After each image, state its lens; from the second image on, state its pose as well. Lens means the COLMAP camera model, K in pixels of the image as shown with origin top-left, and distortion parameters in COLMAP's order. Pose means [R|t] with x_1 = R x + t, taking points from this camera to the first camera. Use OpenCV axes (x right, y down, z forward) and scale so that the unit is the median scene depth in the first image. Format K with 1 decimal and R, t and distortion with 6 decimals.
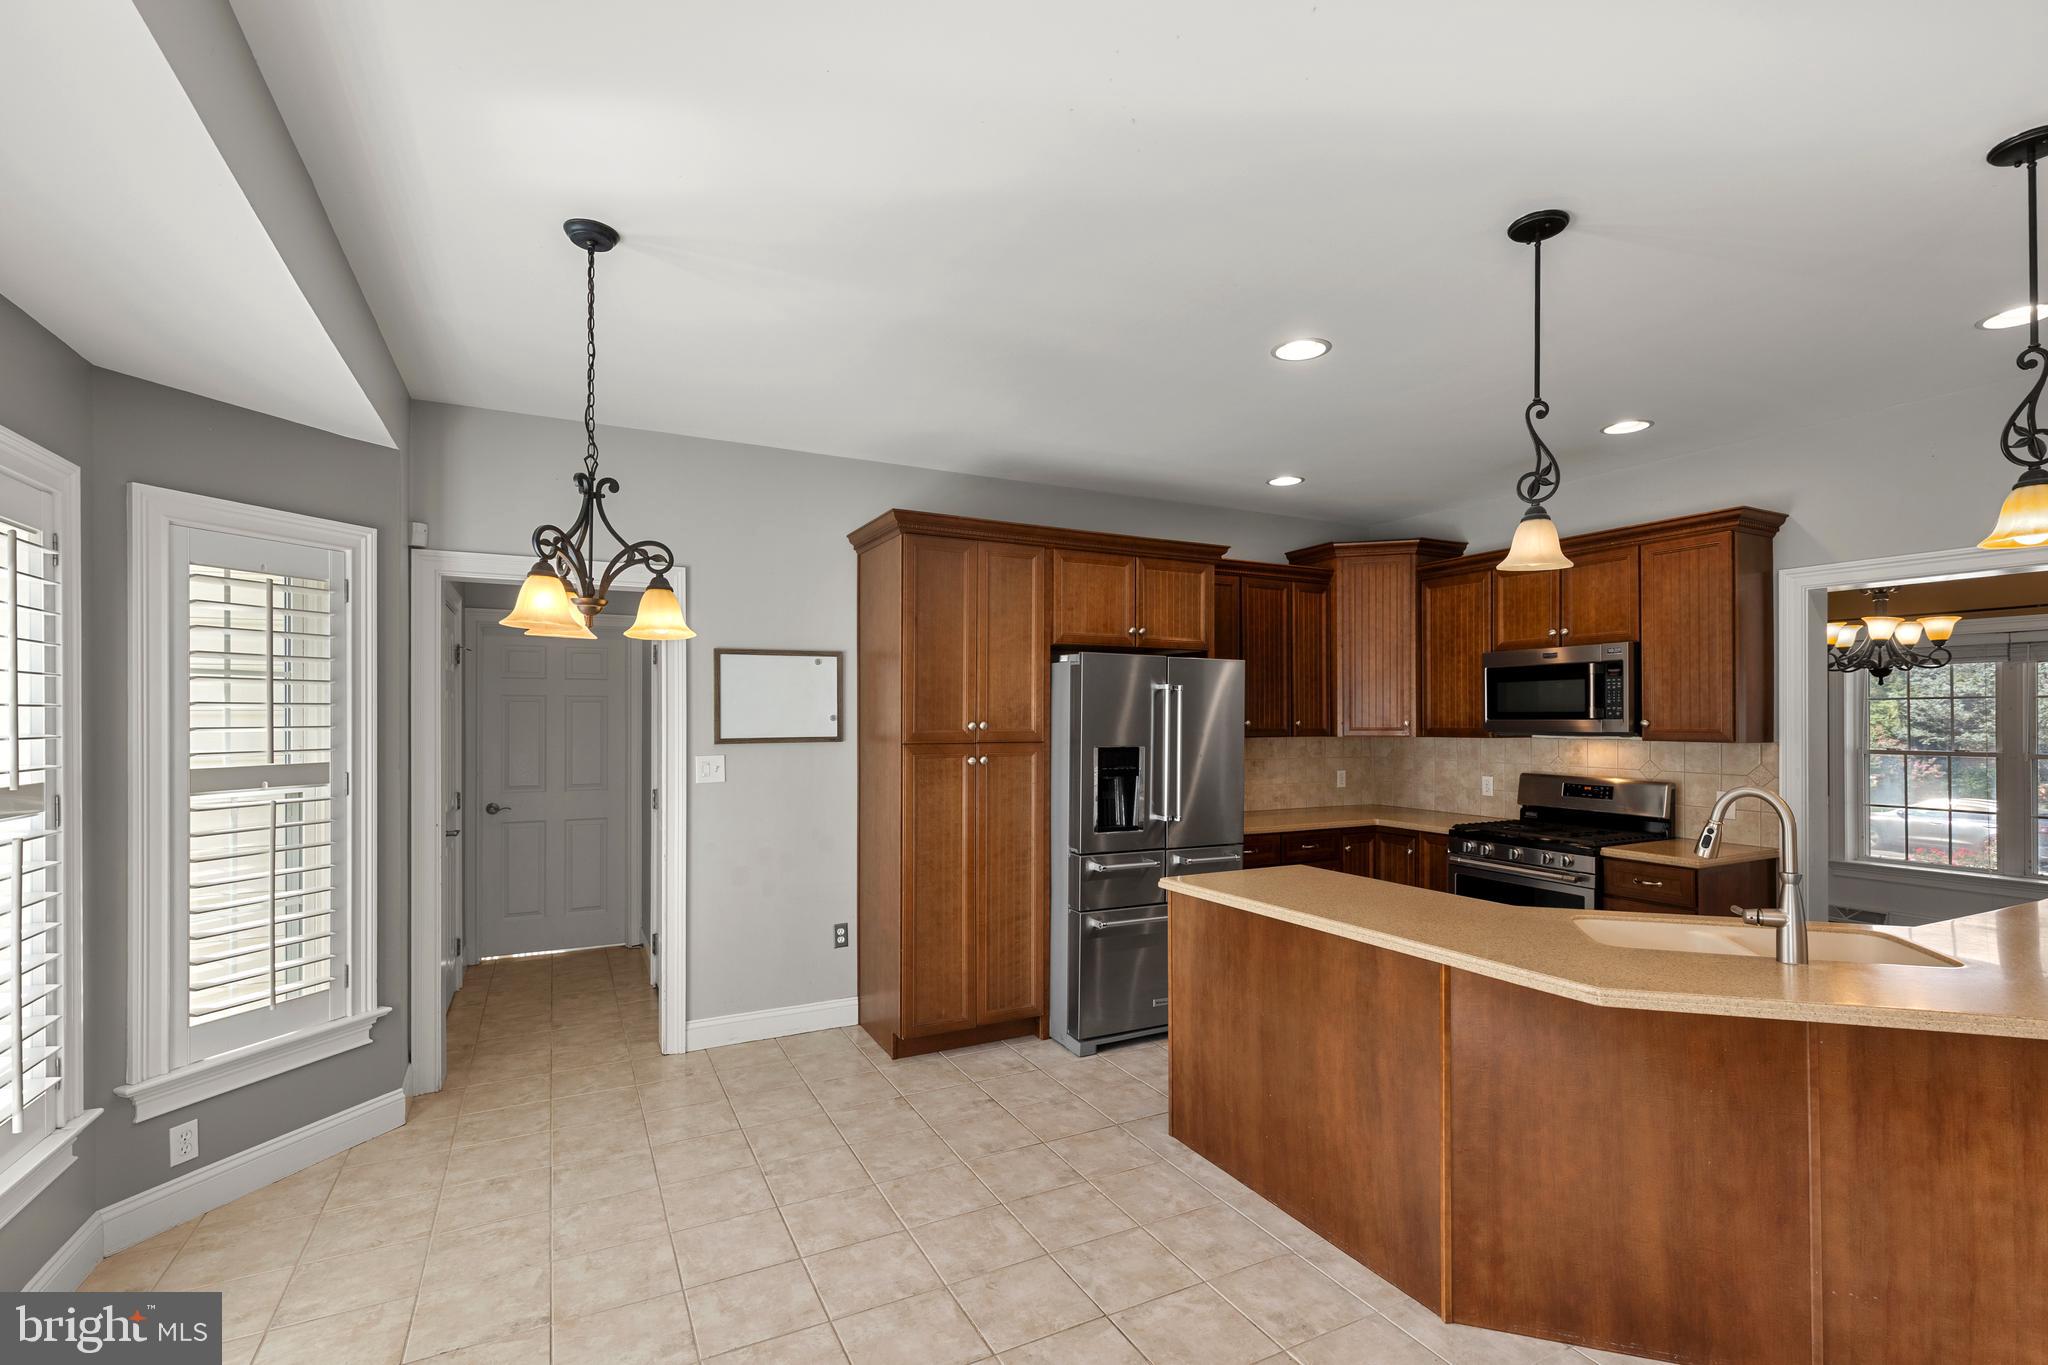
lens RADIAL K [[924.3, 0, 1045.6], [0, 924.3, 704.8], [0, 0, 1]] dist [0.000512, -0.000083]
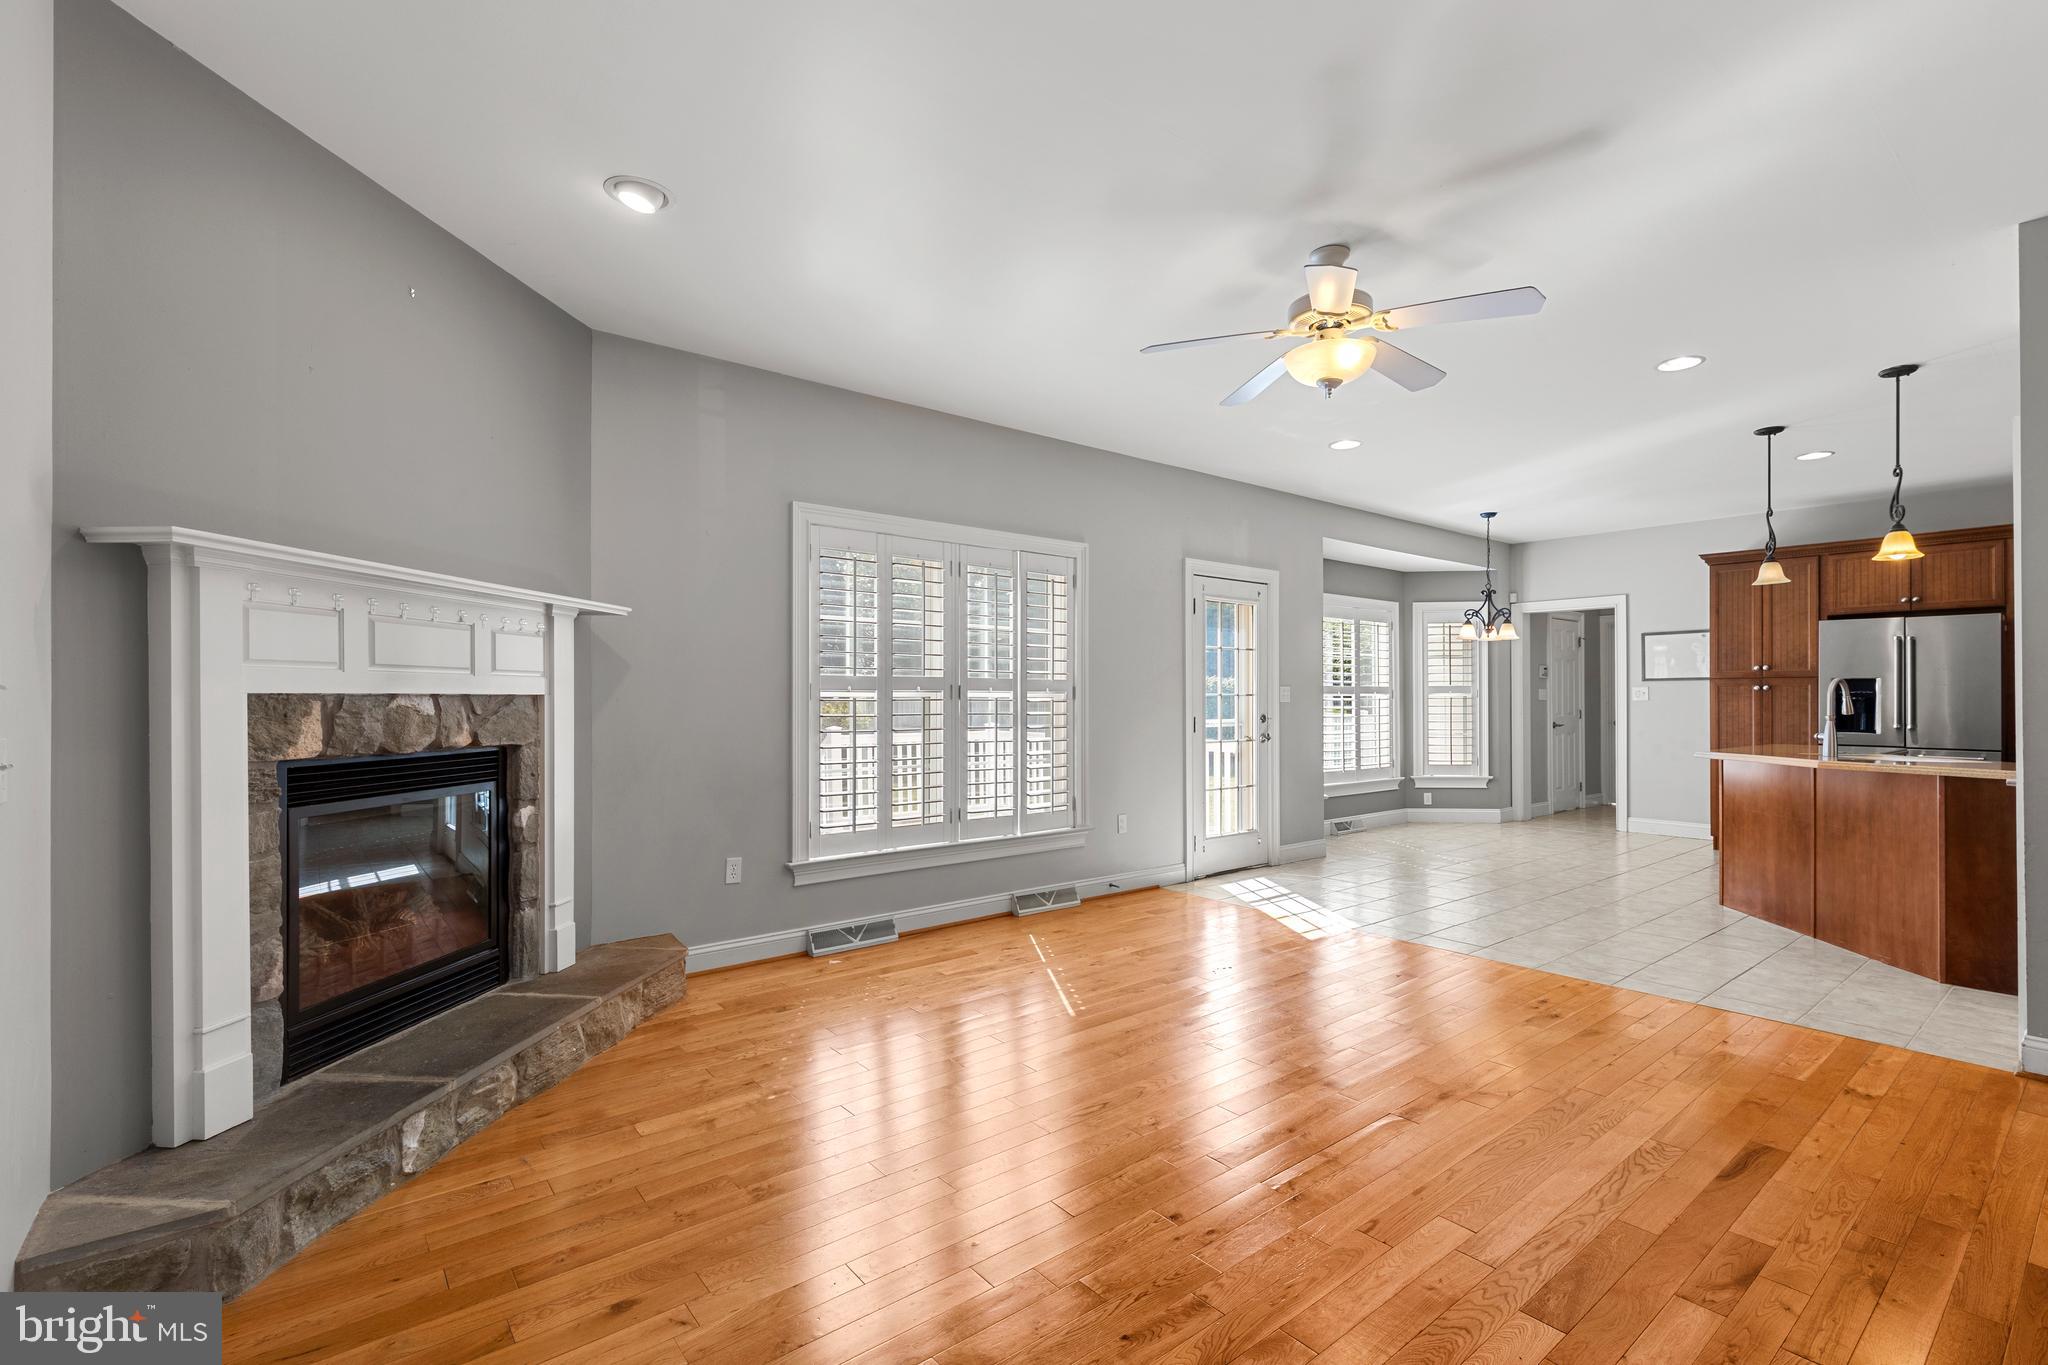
lens RADIAL K [[924.3, 0, 1045.6], [0, 924.3, 704.8], [0, 0, 1]] dist [0.000512, -0.000083]
pose [[0.200894, 0.007798, -0.979582, 1.369169], [0.013981, 0.999844, 0.010827, 0.054976], [0.979513, -0.015870, 0.200754, -0.674382]]
